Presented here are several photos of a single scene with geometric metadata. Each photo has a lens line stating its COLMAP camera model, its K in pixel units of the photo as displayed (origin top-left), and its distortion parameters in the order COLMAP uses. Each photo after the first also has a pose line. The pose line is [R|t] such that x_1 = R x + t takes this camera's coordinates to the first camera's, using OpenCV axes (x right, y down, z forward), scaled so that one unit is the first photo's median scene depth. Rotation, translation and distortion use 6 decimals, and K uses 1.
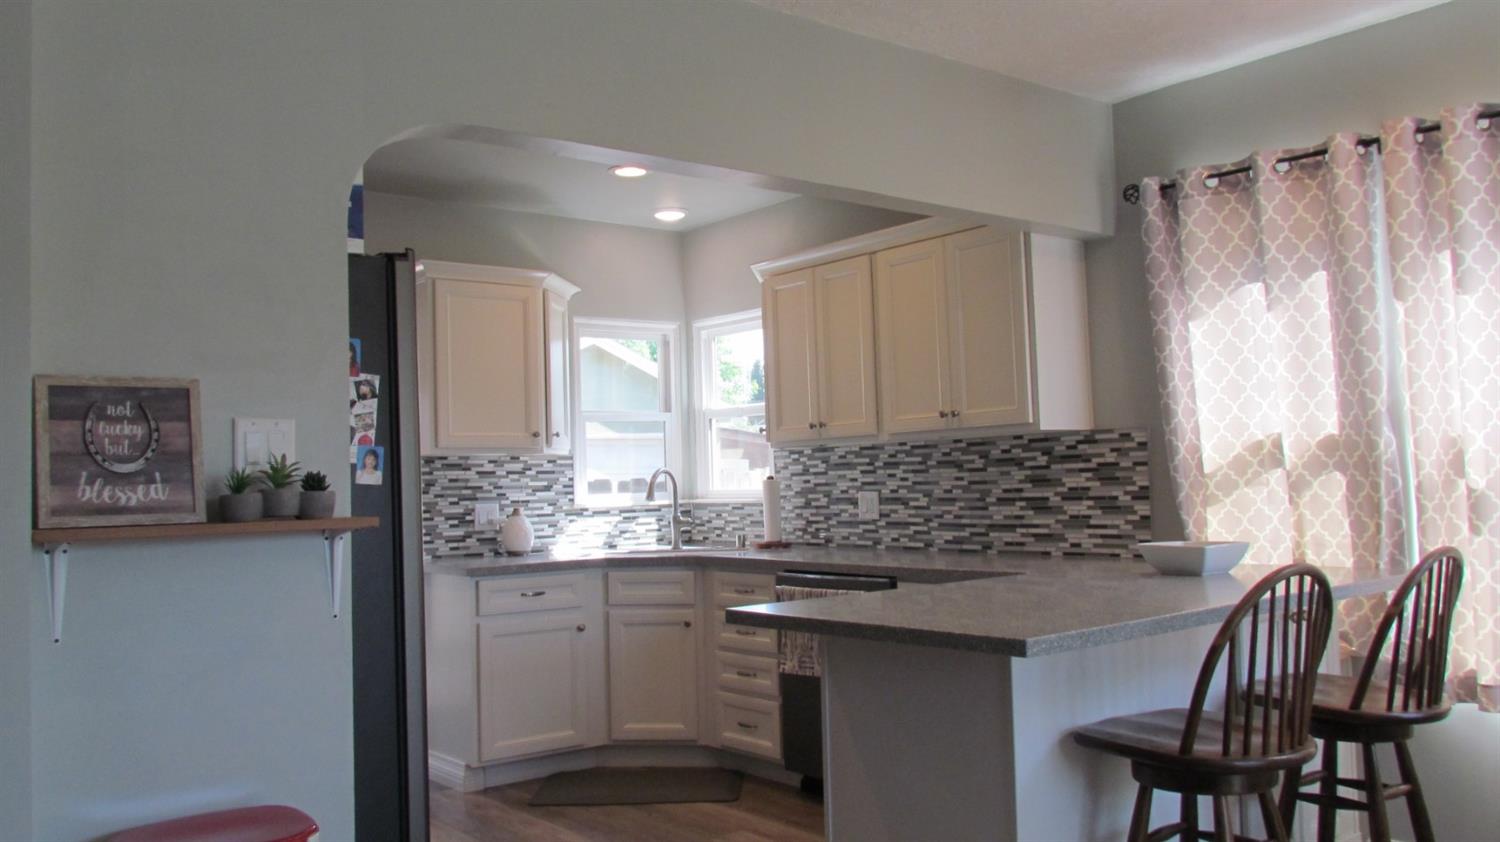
lens RADIAL K [[1241.8, 0, 753.0], [0, 1241.8, 425.3], [0, 0, 1]] dist [-0.032604, 0.023446]
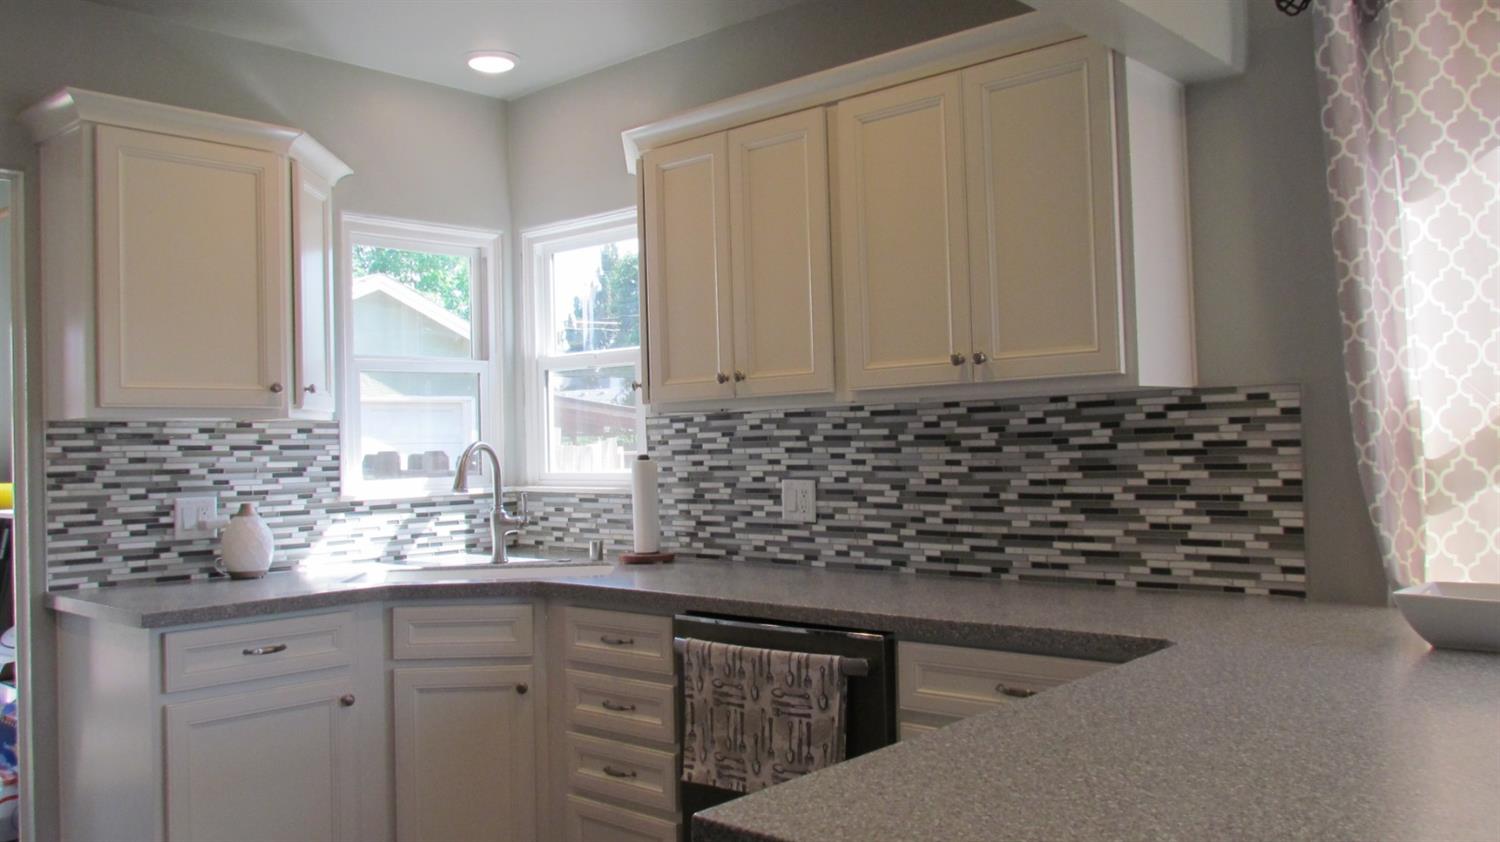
lens RADIAL K [[1241.8, 0, 757.3], [0, 1241.8, 423.3], [0, 0, 1]] dist [-0.032604, 0.023446]
pose [[0.986051, 0.007819, 0.166262, -0.042704], [-0.011858, 0.999658, 0.023315, 0.008662], [-0.166023, -0.024961, 0.985806, 0.380968]]
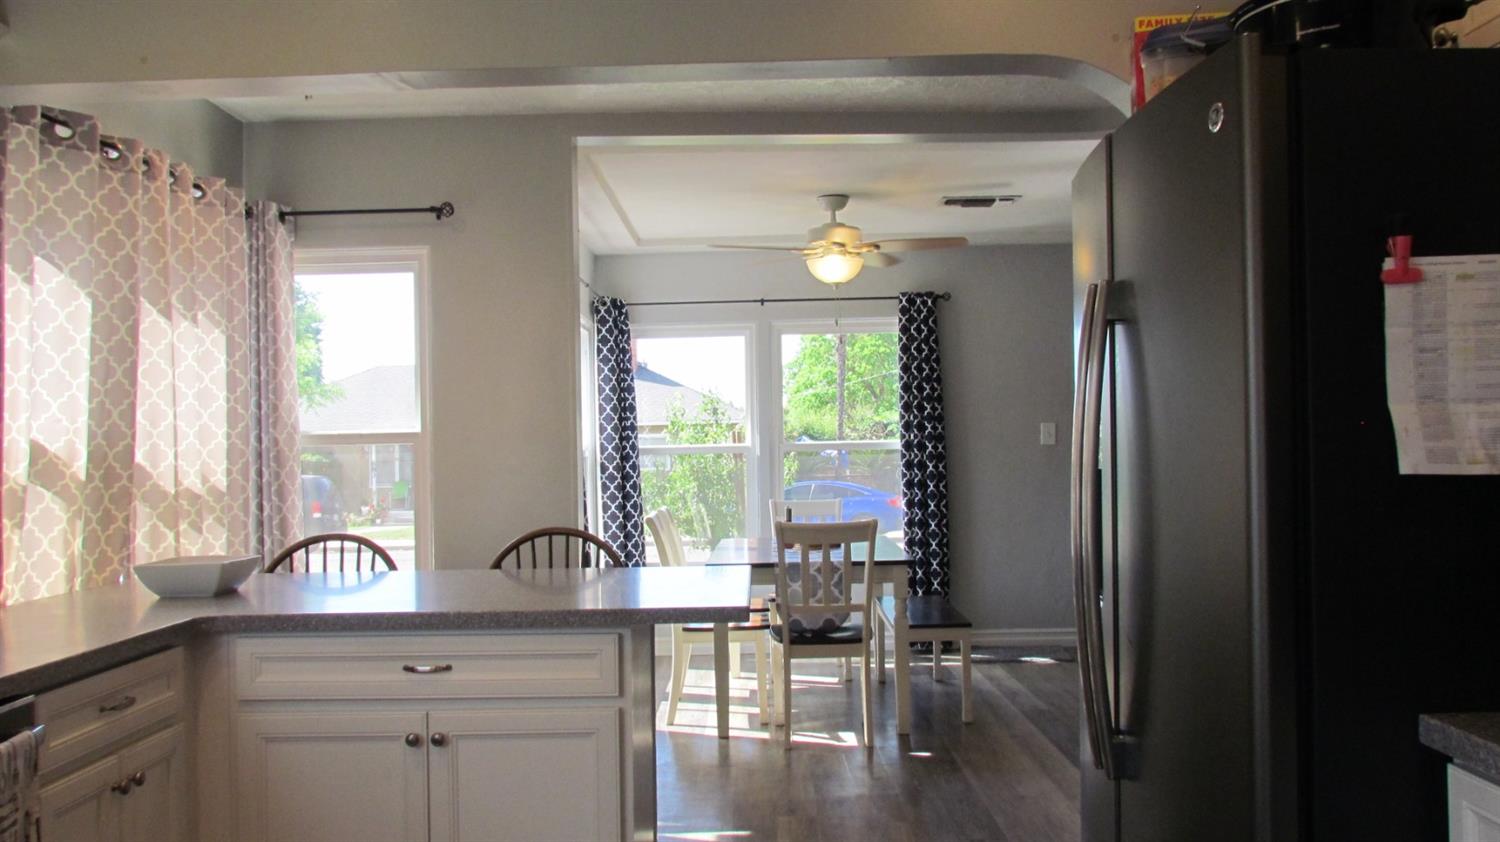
lens RADIAL K [[1241.8, 0, 760.1], [0, 1241.8, 424.7], [0, 0, 1]] dist [-0.032604, 0.023446]
pose [[-0.778063, 0.054693, 0.625800, -0.379368], [0.015010, 0.997537, -0.068520, 0.047988], [-0.628006, -0.043920, -0.776968, 1.063000]]
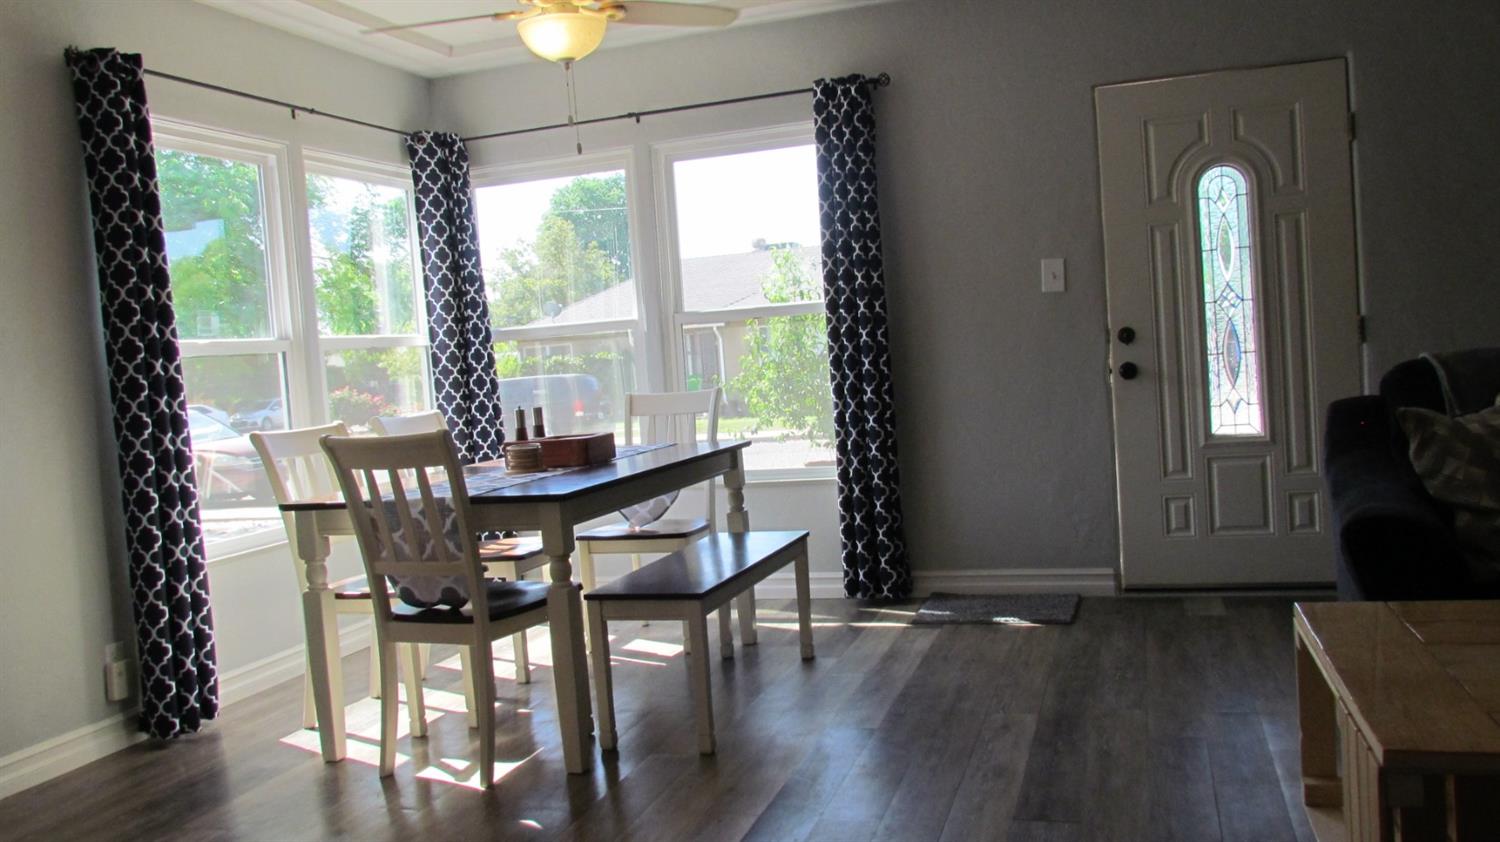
lens RADIAL K [[1241.8, 0, 736.5], [0, 1241.8, 418.6], [0, 0, 1]] dist [-0.032604, 0.023446]
pose [[-0.543127, 0.020952, 0.839389, -0.395852], [0.051907, 0.998614, 0.008660, 0.053306], [-0.838045, 0.048273, -0.543461, 0.404389]]
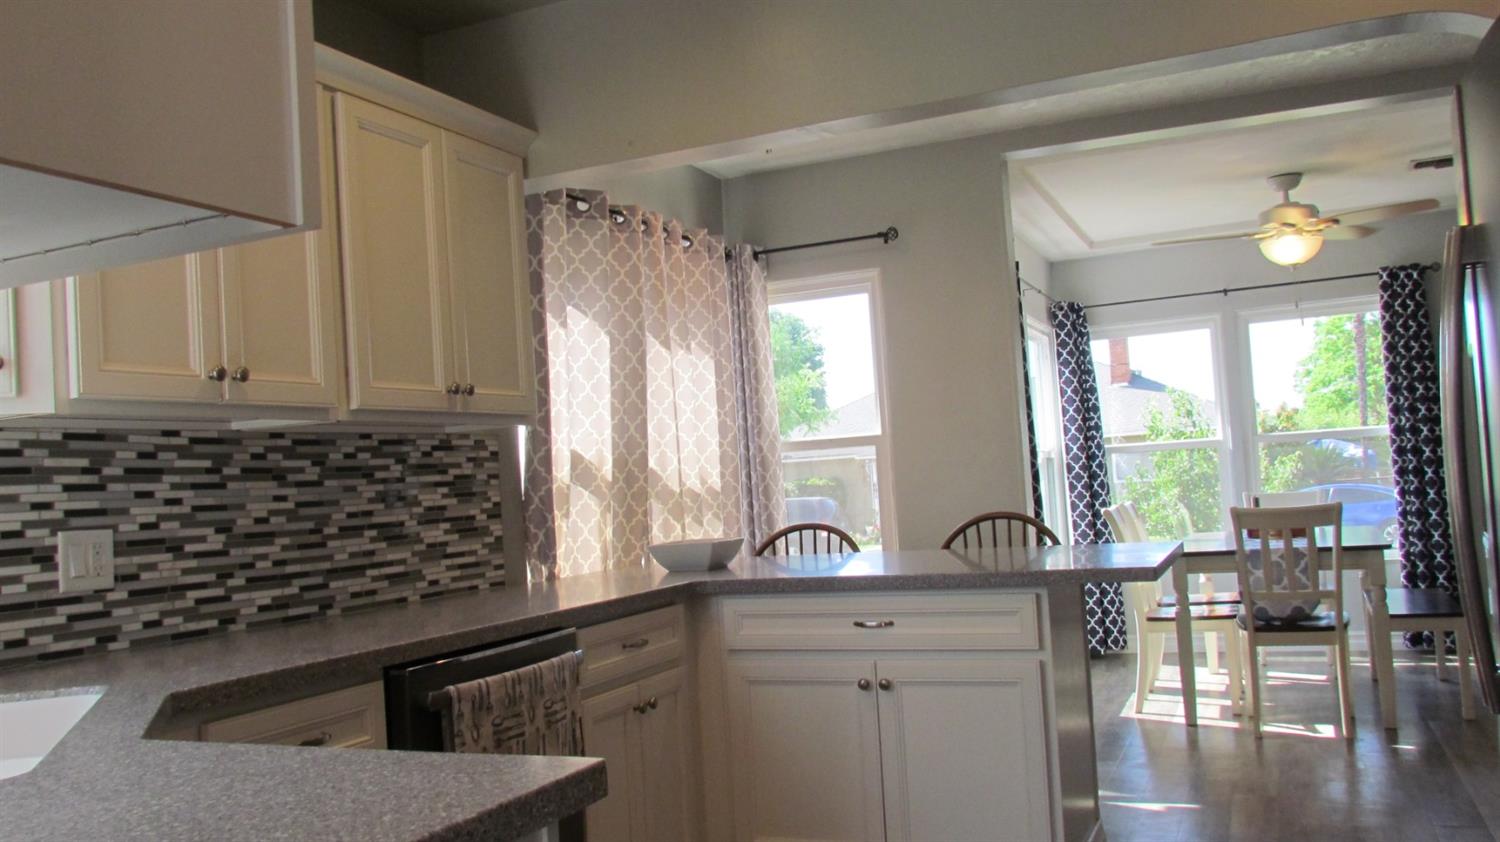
lens RADIAL K [[1241.8, 0, 748.8], [0, 1241.8, 429.7], [0, 0, 1]] dist [-0.032604, 0.023446]
pose [[-0.464187, 0.097076, 0.880401, -0.465145], [0.036350, 0.995226, -0.090572, 0.072416], [-0.884991, -0.010039, -0.465500, 1.083237]]
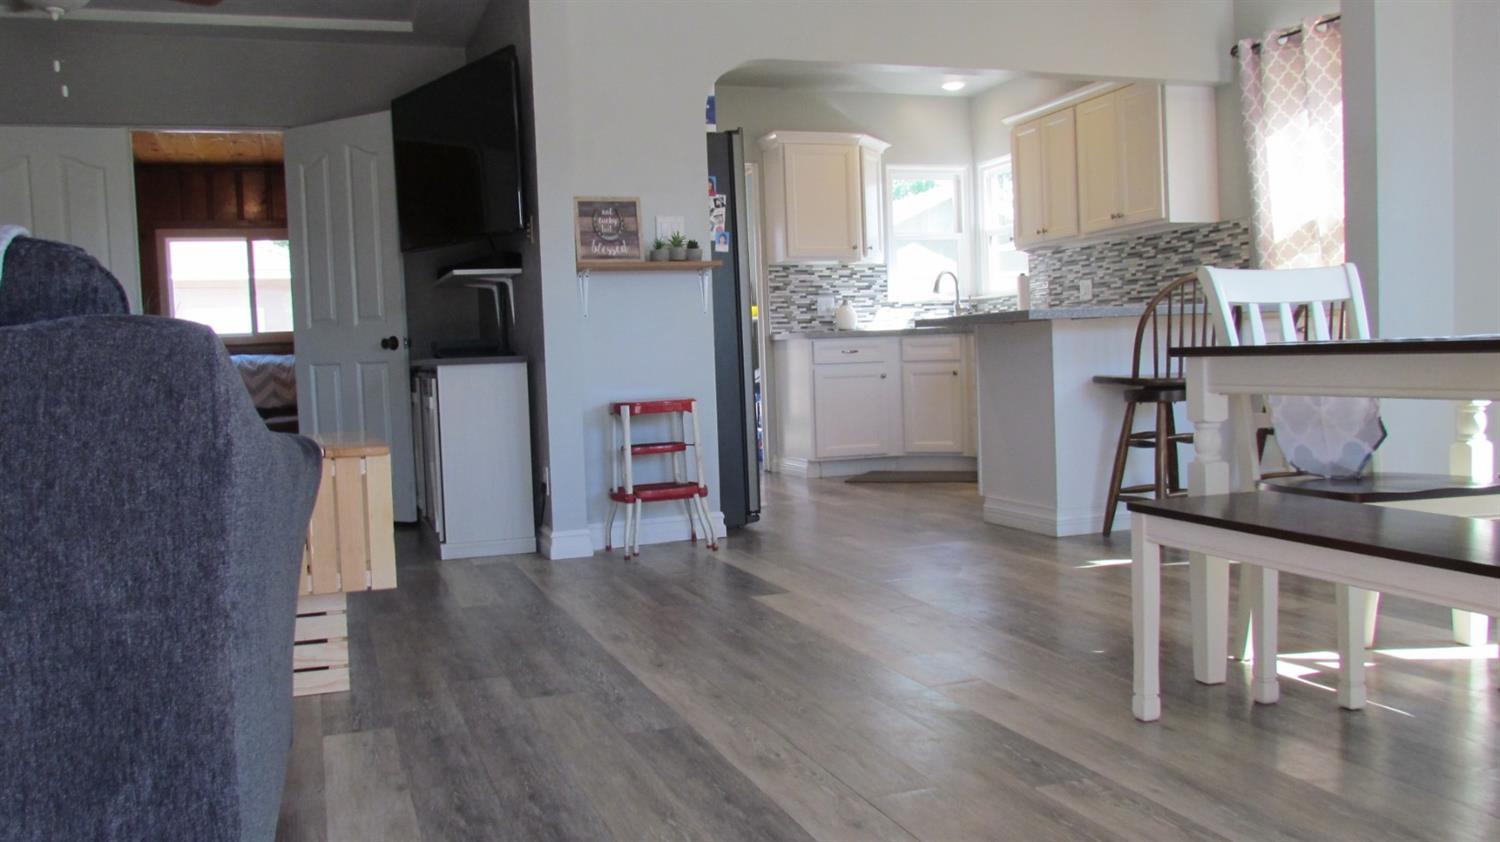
lens RADIAL K [[1241.8, 0, 751.4], [0, 1241.8, 430.3], [0, 0, 1]] dist [-0.032604, 0.023446]
pose [[0.943498, 0.011695, -0.331172, 0.218016], [0.025908, 0.993715, 0.108902, 0.065574], [0.330364, -0.111328, 0.937265, -0.482079]]
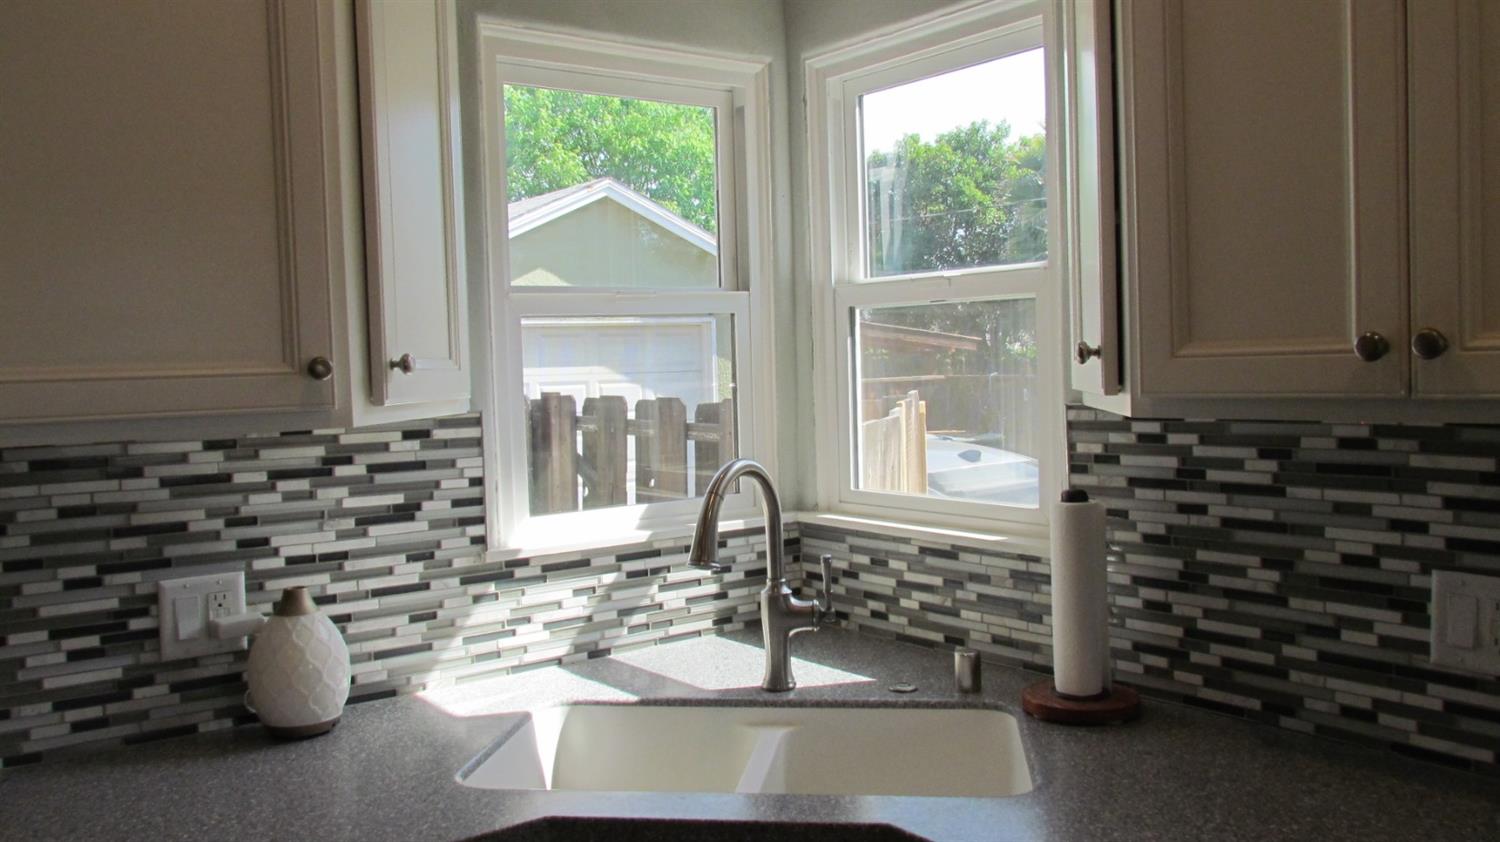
lens RADIAL K [[1241.8, 0, 754.9], [0, 1241.8, 427.6], [0, 0, 1]] dist [-0.032604, 0.023446]
pose [[0.999714, 0.001266, -0.023863, -0.071021], [0.001143, 0.994923, 0.100636, -0.008908], [0.023869, -0.100635, 0.994637, 0.786466]]
